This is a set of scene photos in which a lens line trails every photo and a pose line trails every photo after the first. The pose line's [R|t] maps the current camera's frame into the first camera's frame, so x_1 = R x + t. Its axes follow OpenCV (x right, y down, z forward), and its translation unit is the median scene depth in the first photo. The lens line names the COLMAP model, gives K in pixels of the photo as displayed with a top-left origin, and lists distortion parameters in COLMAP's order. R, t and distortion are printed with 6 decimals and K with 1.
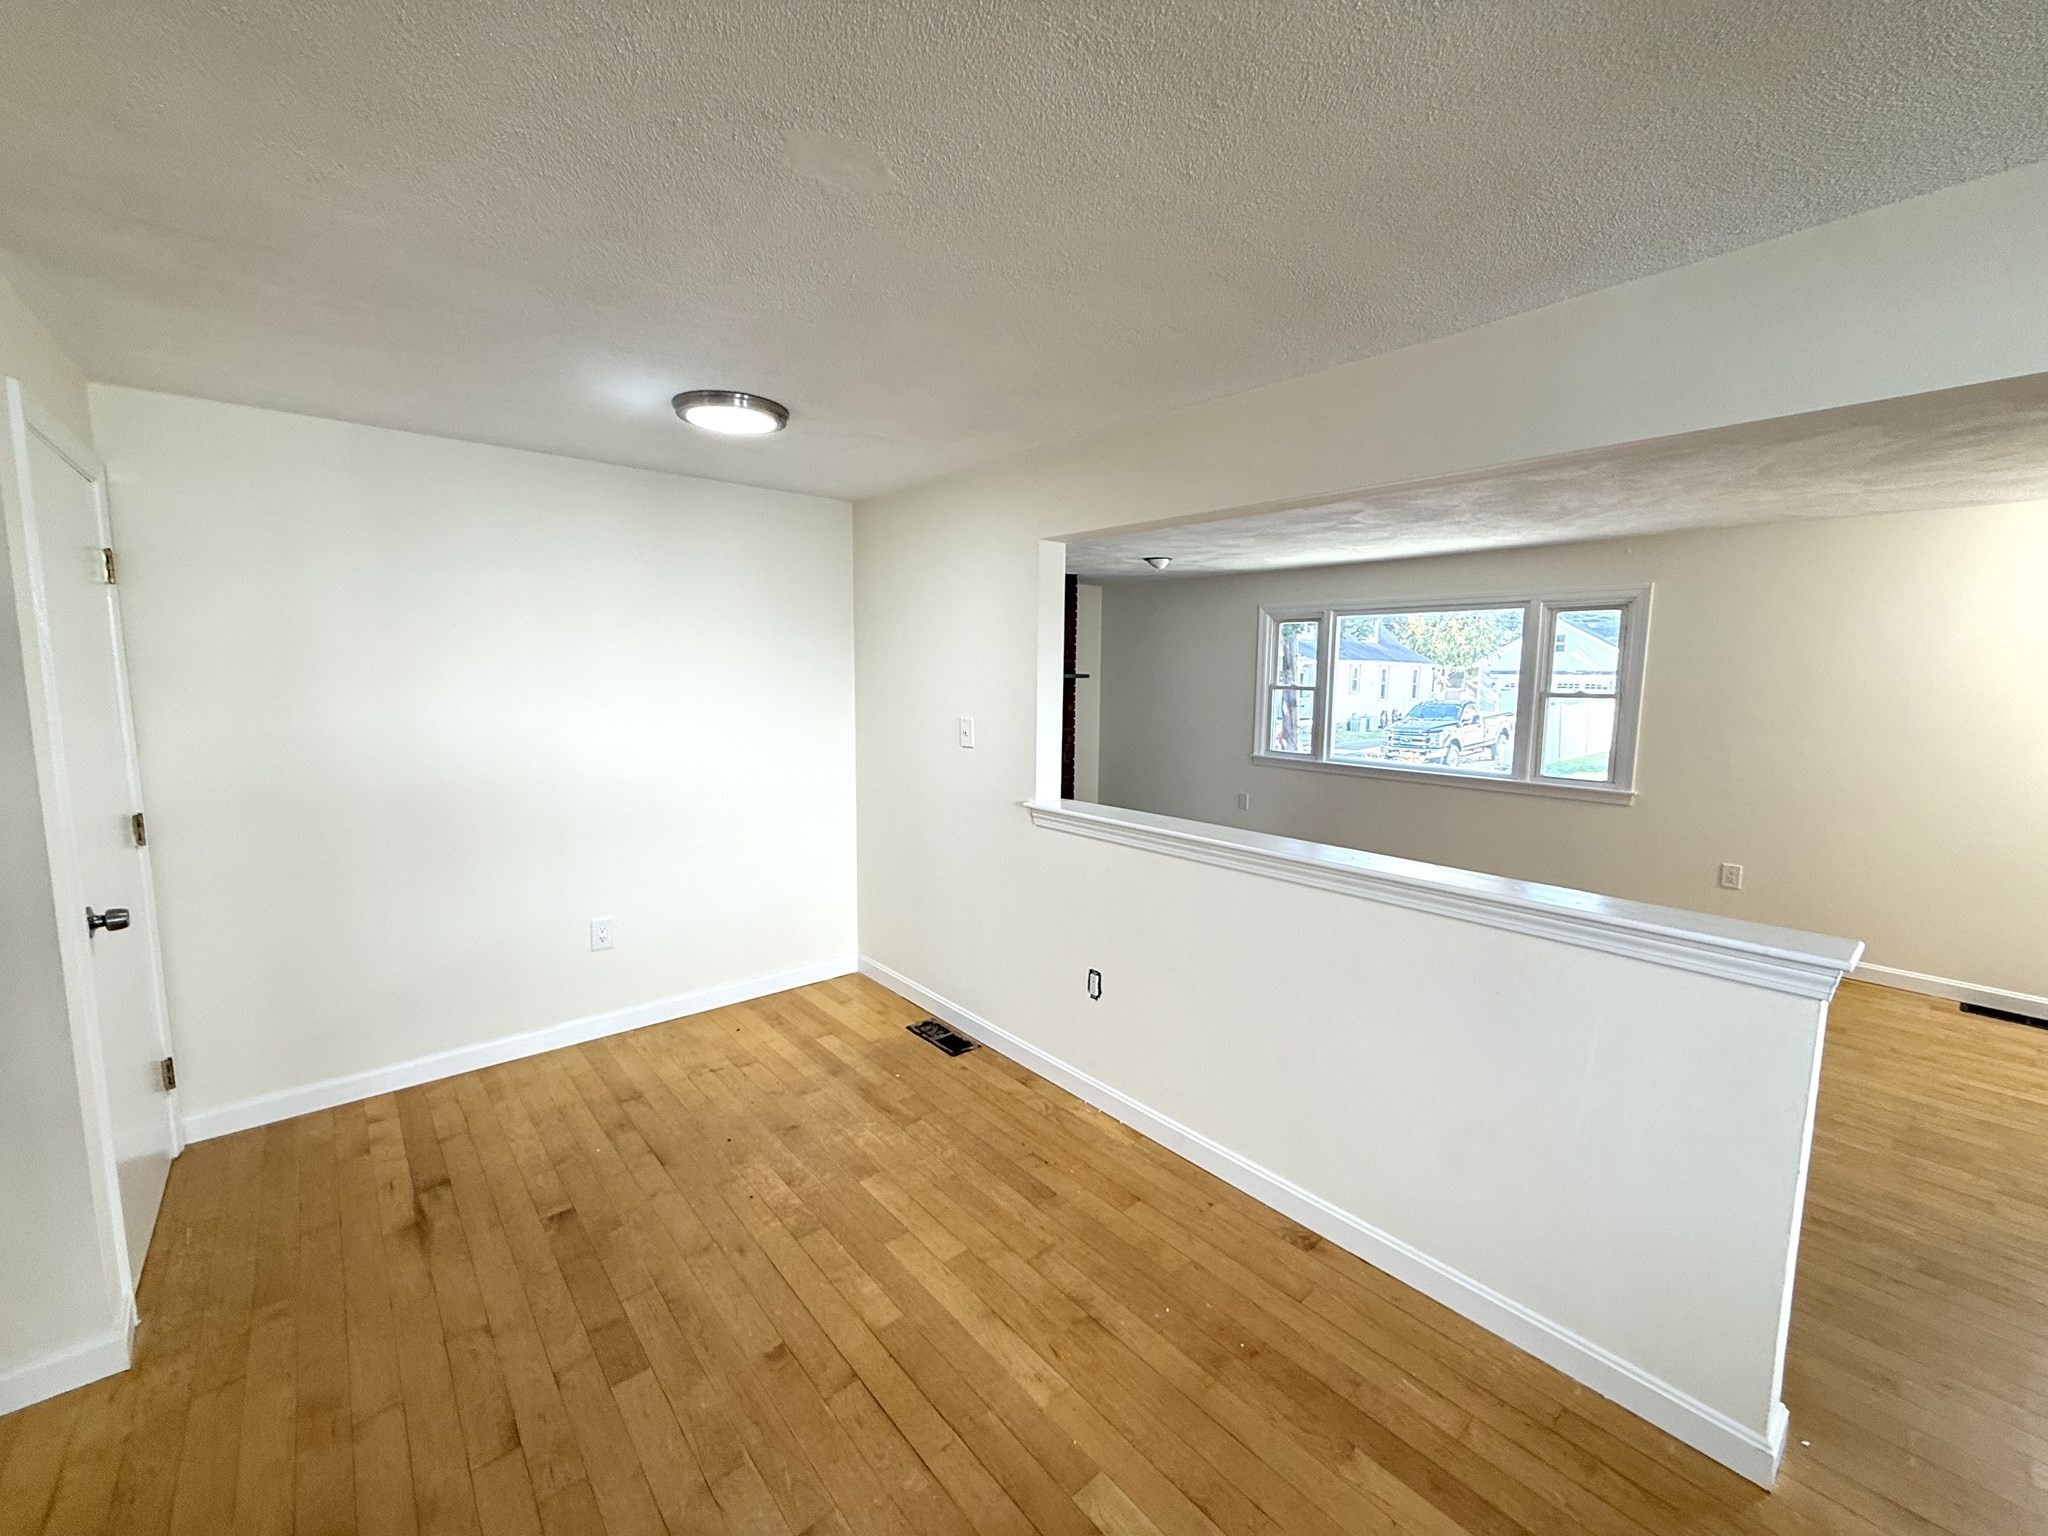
lens RADIAL K [[820.1, 0, 1020.5], [0, 820.1, 762.9], [0, 0, 1]] dist [0.000378, 0.000205]
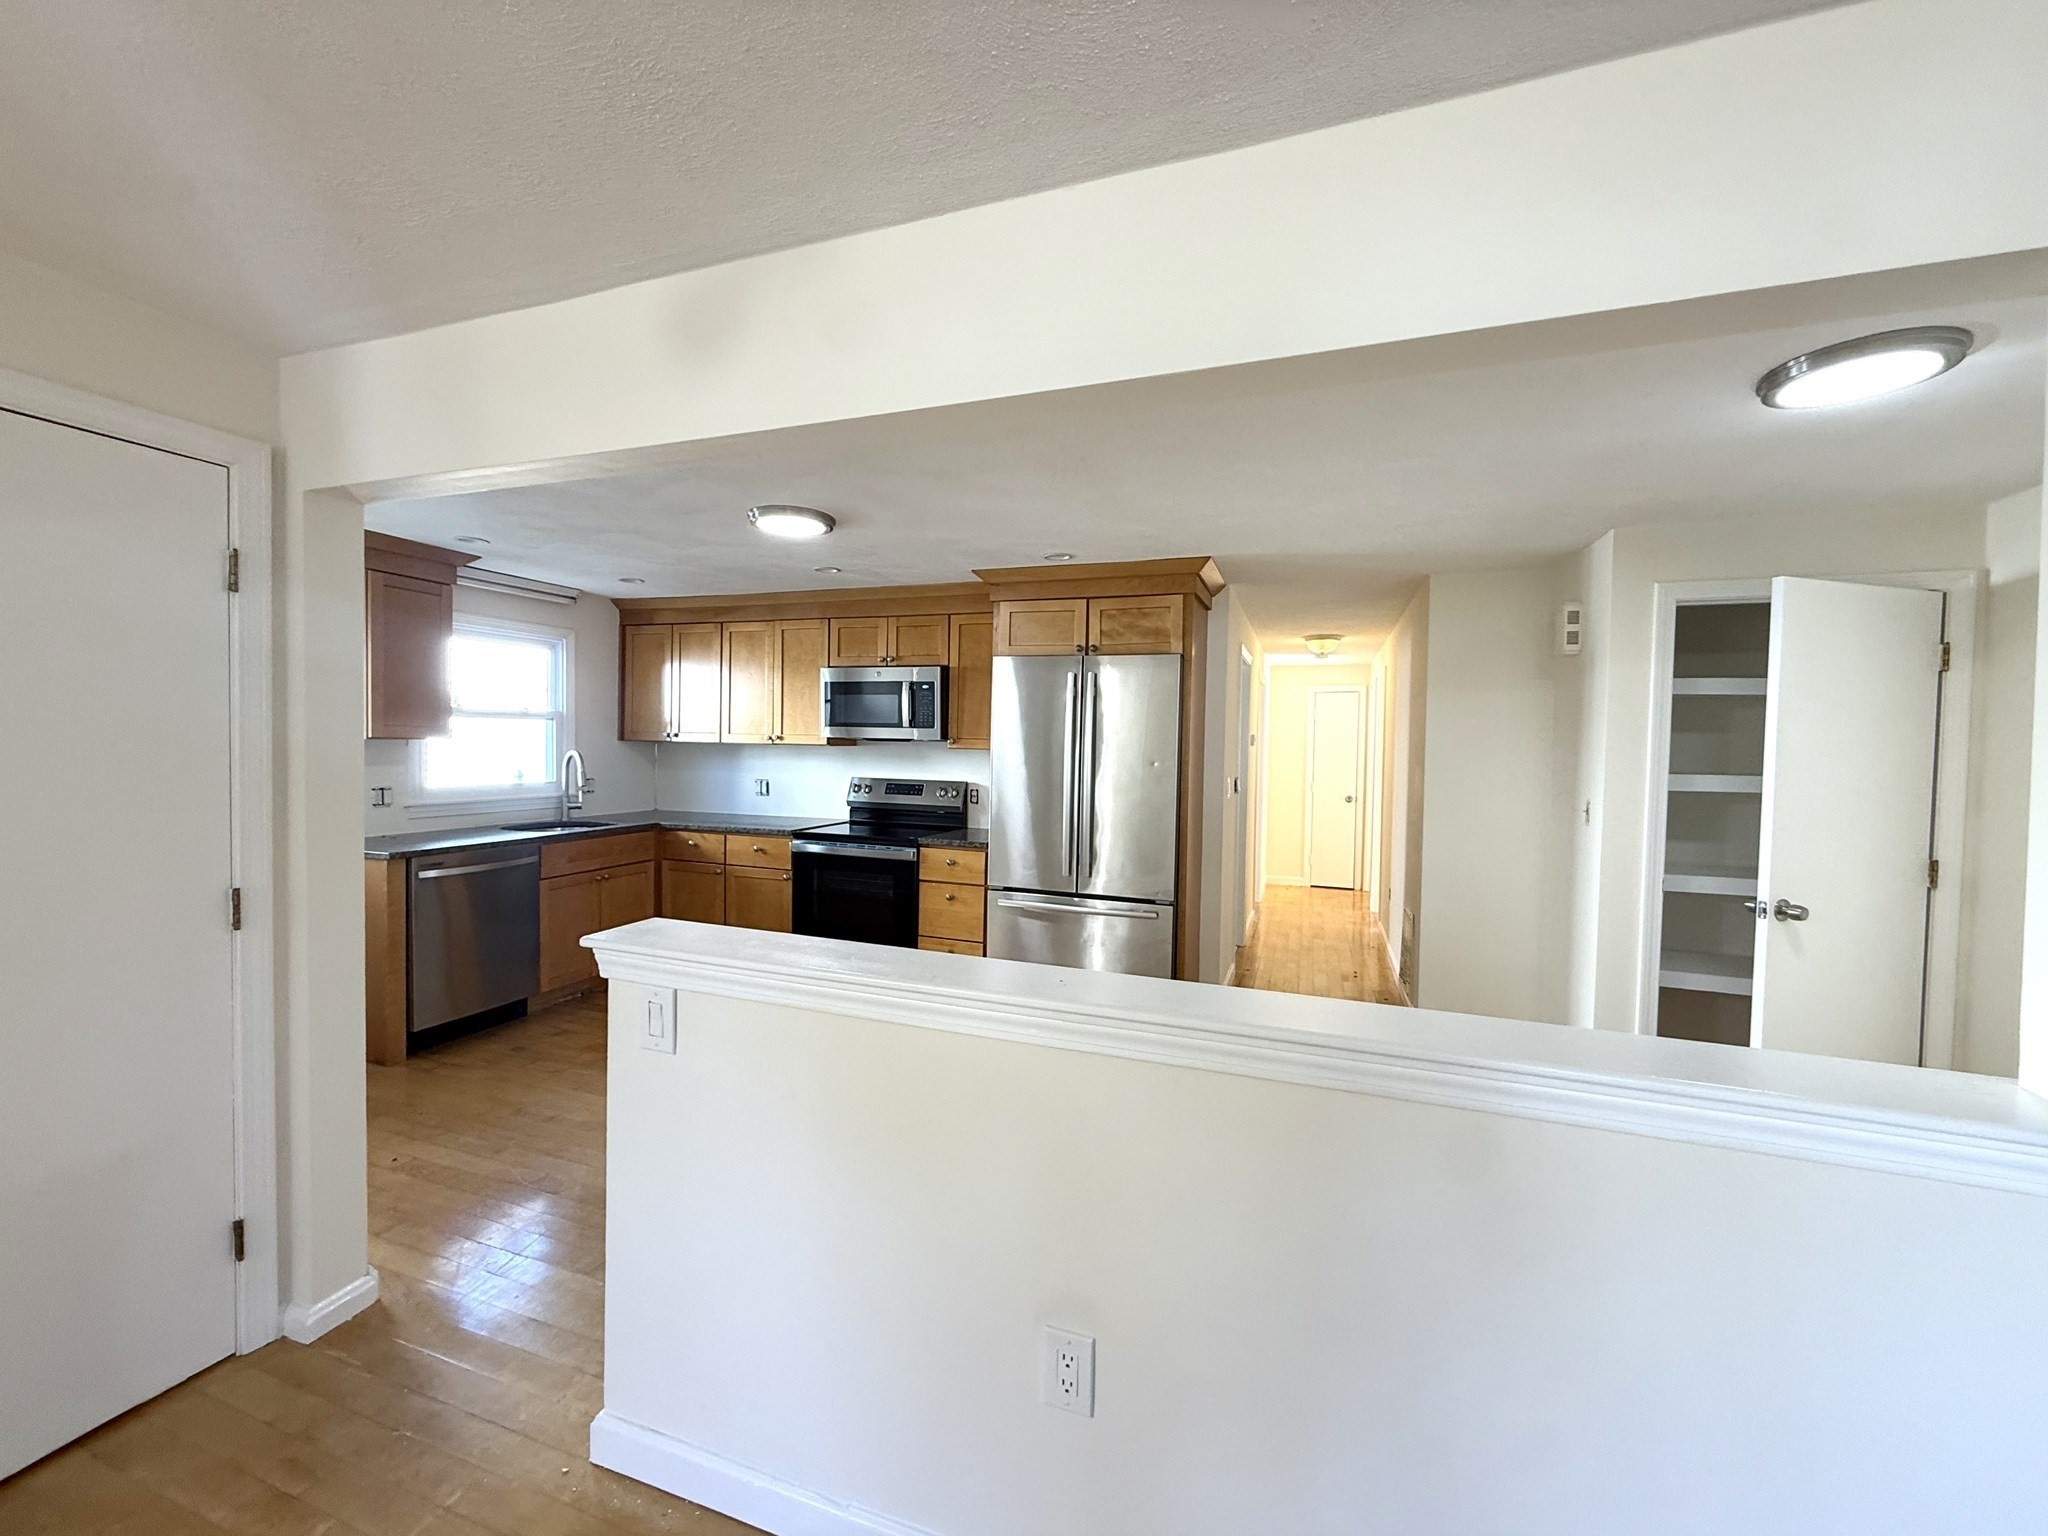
lens RADIAL K [[819.9, 0, 1024.0], [0, 819.9, 768.0], [0, 0, 1]] dist [0.000714, 0.000252]
pose [[-0.867192, -0.011154, -0.497849, 0.417176], [-0.082924, 0.989025, 0.122285, -0.066870], [0.491021, 0.147328, -0.858599, 0.845220]]
